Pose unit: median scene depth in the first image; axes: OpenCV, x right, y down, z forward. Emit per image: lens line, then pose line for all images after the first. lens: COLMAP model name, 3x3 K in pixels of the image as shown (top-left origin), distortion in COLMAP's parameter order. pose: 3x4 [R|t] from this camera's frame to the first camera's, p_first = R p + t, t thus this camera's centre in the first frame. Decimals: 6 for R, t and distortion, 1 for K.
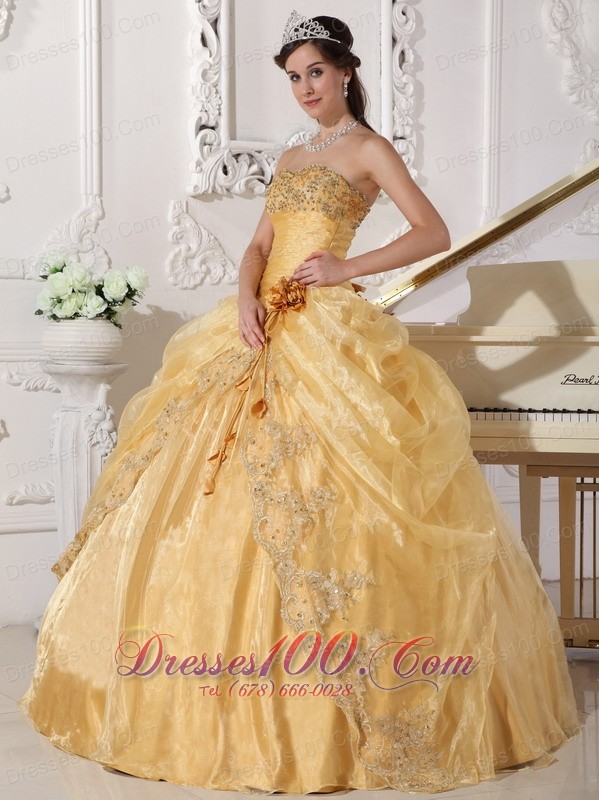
lens RADIAL K [[1954.2, 0, 298.7], [0, 1954.2, 318.3], [0, 0, 1]] dist [0.690345, 0.116358]
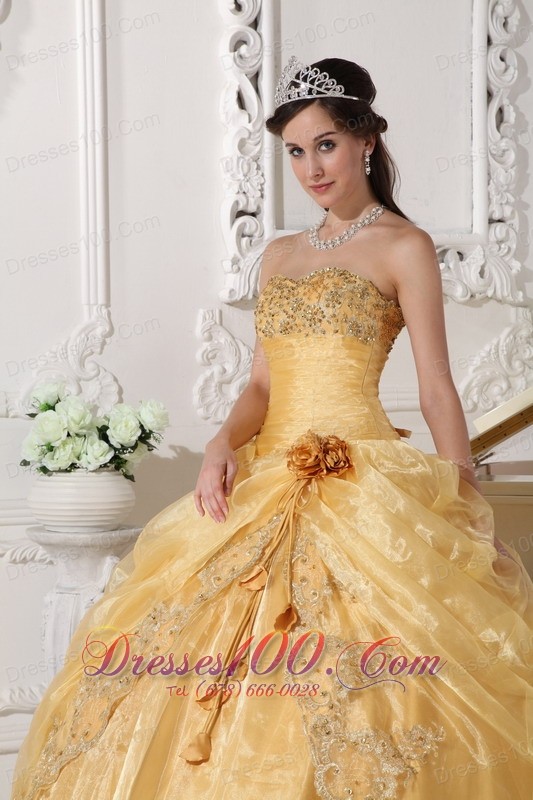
lens RADIAL K [[2055.6, 0, 288.4], [0, 2055.6, 399.1], [0, 0, 1]] dist [0.715916, -0.159749]
pose [[0.999023, -0.010019, -0.043053, 0.004267], [0.010354, 0.999918, 0.007567, -0.030510], [0.042974, -0.008006, 0.999044, 0.192064]]
